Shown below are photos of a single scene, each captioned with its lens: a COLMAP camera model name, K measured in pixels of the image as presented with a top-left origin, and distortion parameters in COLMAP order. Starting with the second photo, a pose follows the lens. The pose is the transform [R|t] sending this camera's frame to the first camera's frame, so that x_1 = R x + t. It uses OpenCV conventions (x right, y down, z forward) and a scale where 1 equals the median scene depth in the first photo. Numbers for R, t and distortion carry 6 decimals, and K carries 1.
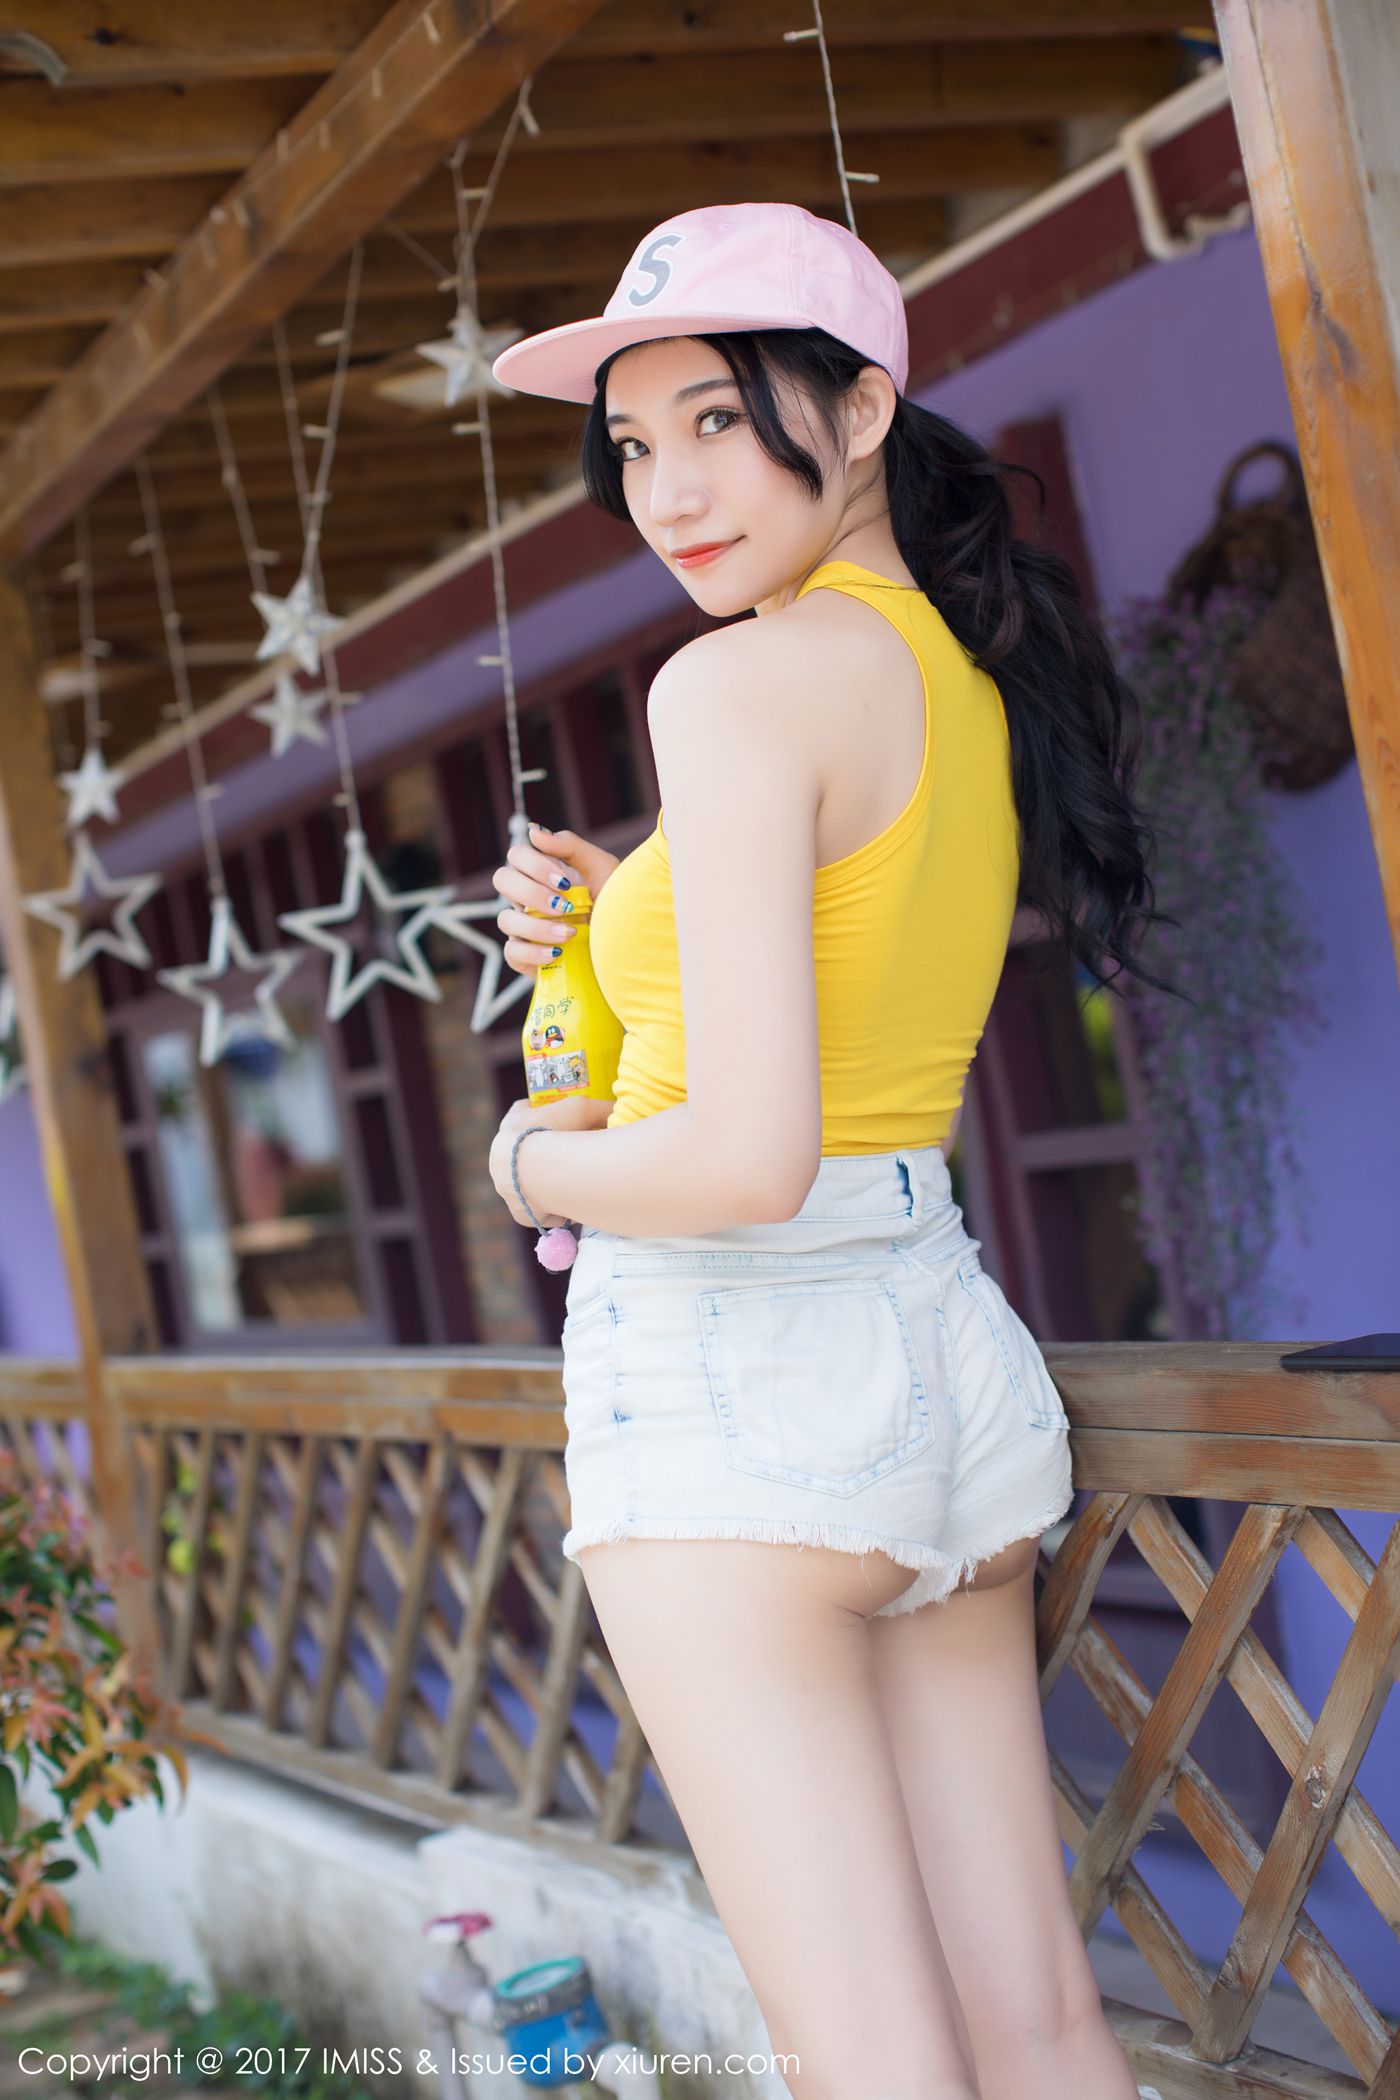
lens RADIAL K [[2938.3, 0, 700.0], [0, 2938.3, 1050.0], [0, 0, 1]] dist [-0.152869, -0.061243]
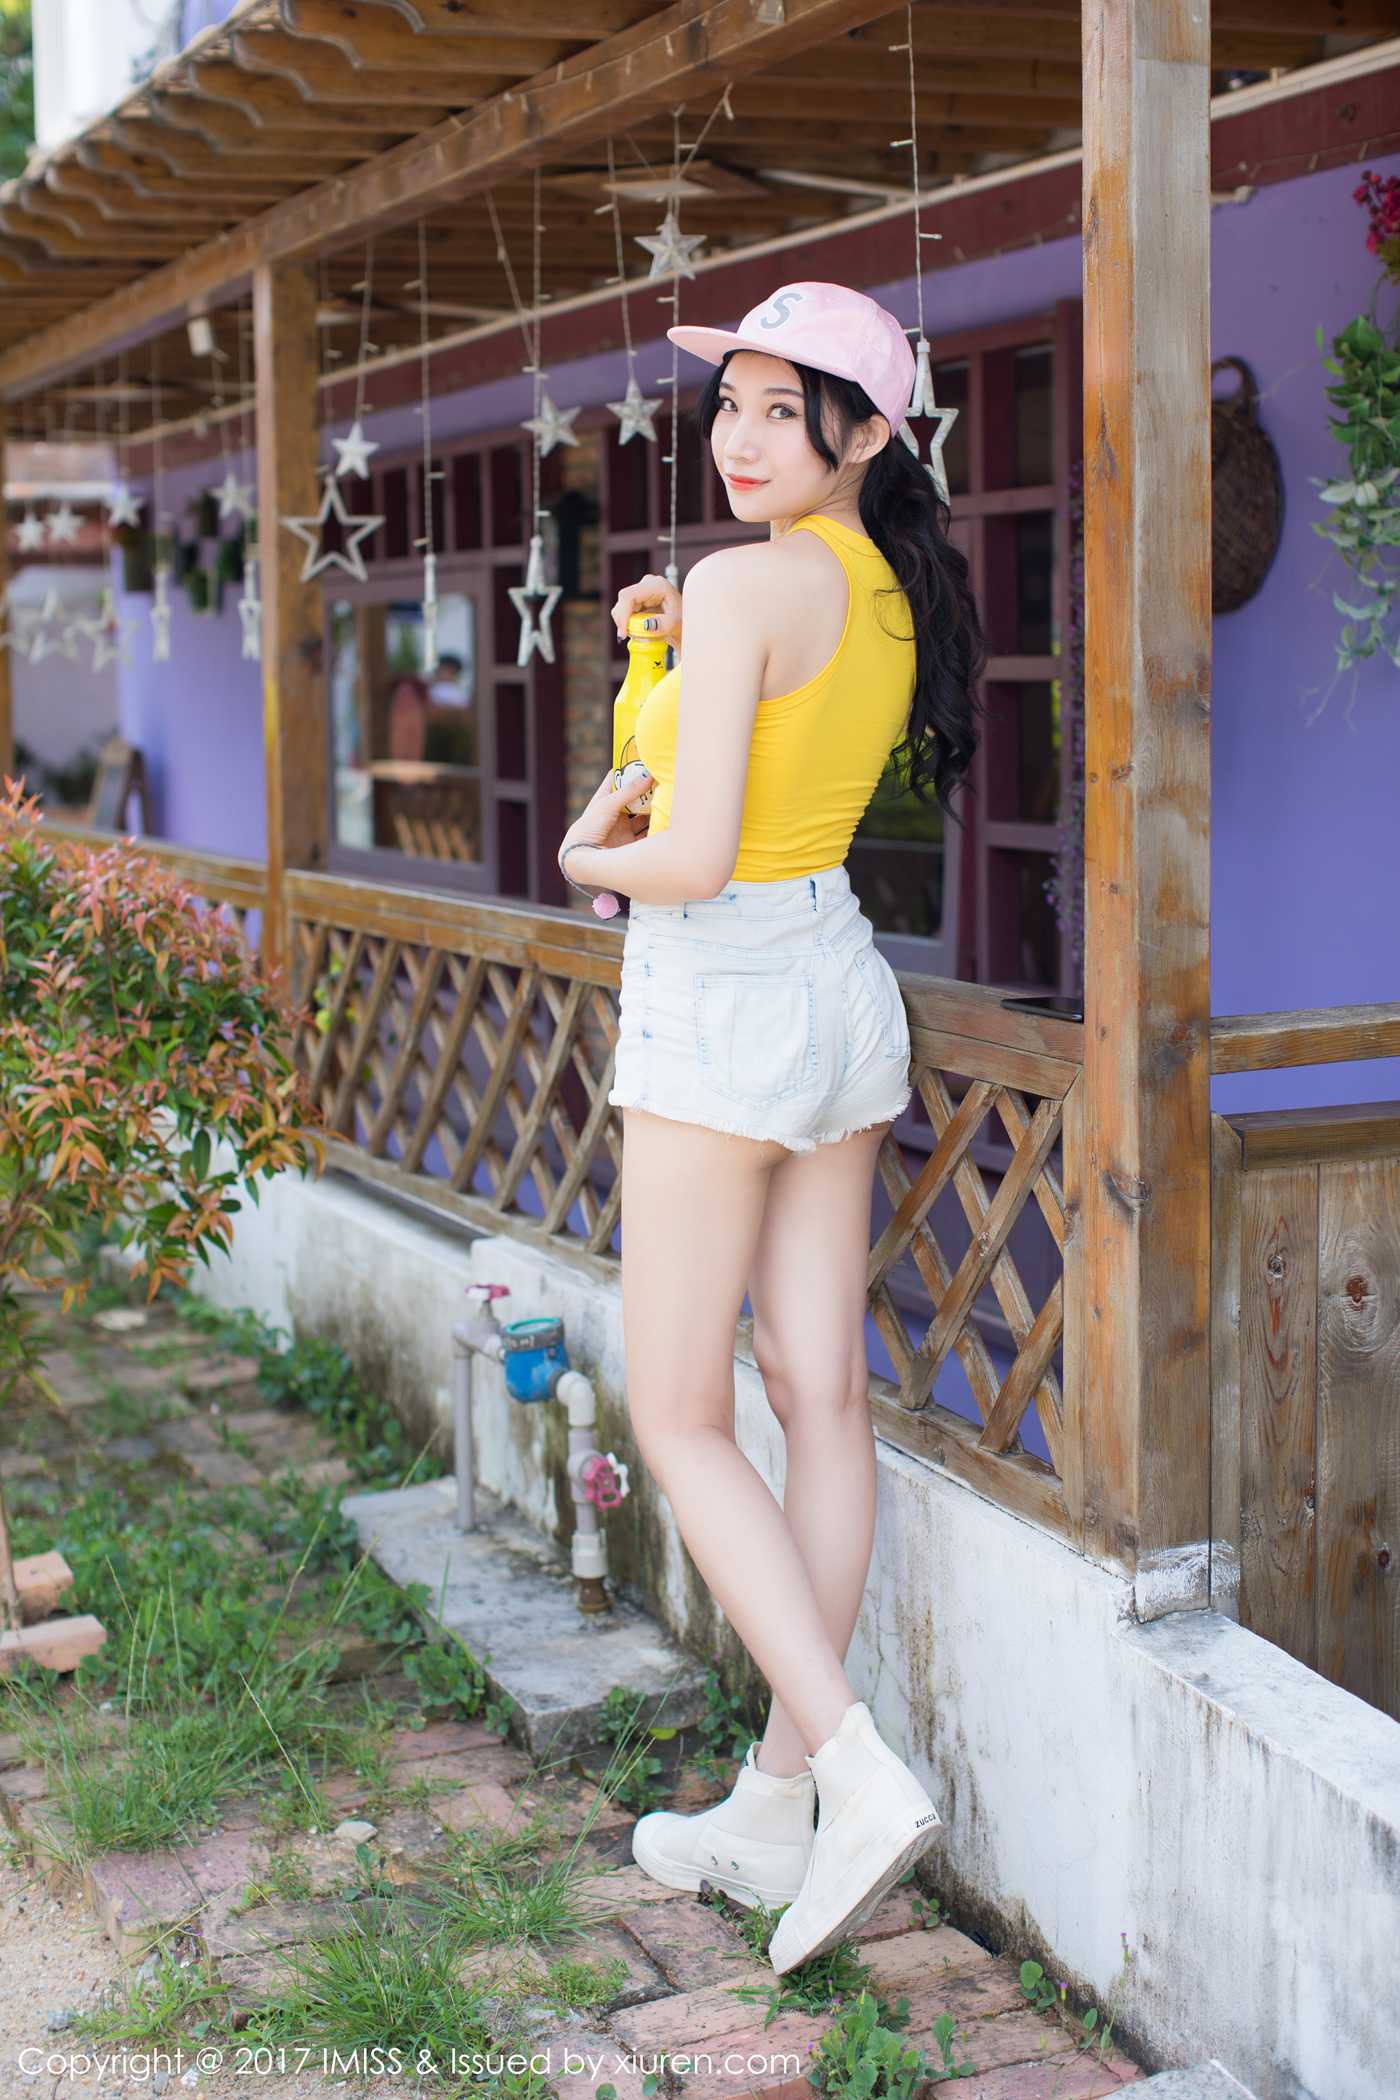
lens RADIAL K [[2991.2, 0, 756.9], [0, 2991.2, 983.9], [0, 0, 1]] dist [0.011133, 0.080104]
pose [[0.984988, 0.172447, -0.007815, 0.035496], [-0.170234, 0.977865, 0.121653, -0.057325], [0.028621, -0.118496, 0.992542, -0.458725]]
